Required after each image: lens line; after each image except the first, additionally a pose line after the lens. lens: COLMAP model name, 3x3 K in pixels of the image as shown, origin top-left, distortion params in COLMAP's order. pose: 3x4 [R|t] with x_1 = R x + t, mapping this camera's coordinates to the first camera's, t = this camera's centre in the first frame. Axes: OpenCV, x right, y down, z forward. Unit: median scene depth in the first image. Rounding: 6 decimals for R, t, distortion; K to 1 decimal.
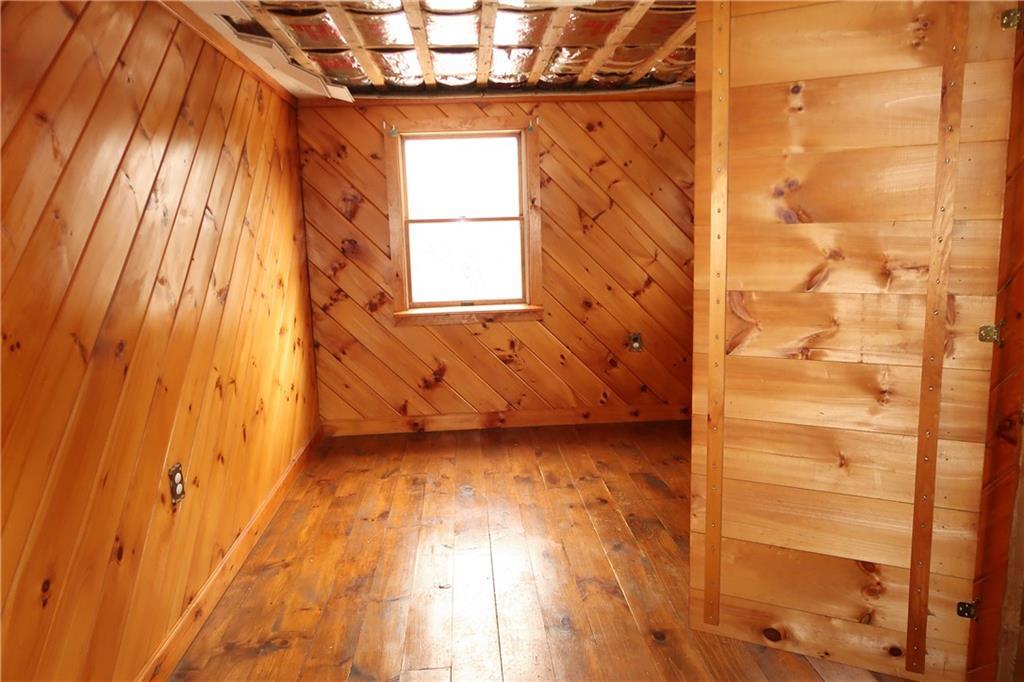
lens RADIAL K [[688.8, 0, 512.2], [0, 688.8, 342.0], [0, 0, 1]] dist [-0.051011, -0.002226]
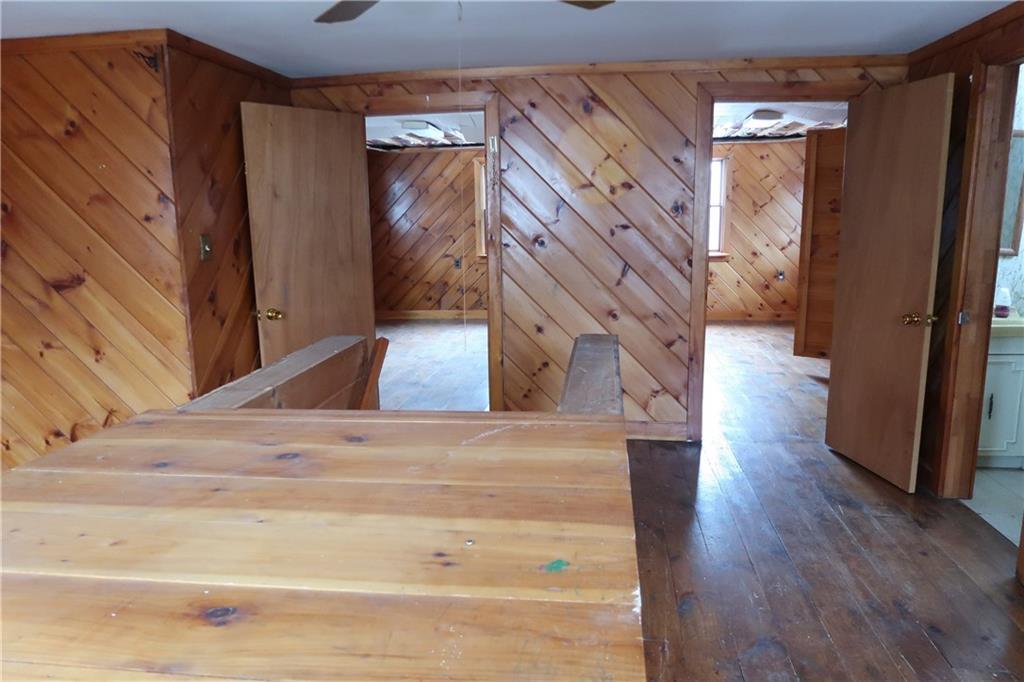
lens RADIAL K [[688.8, 0, 513.2], [0, 688.8, 338.3], [0, 0, 1]] dist [-0.051011, -0.002226]
pose [[0.978552, 0.054708, -0.198605, -0.149430], [-0.049545, 0.998294, 0.030877, 0.150491], [0.199955, -0.020375, 0.979593, -0.940763]]
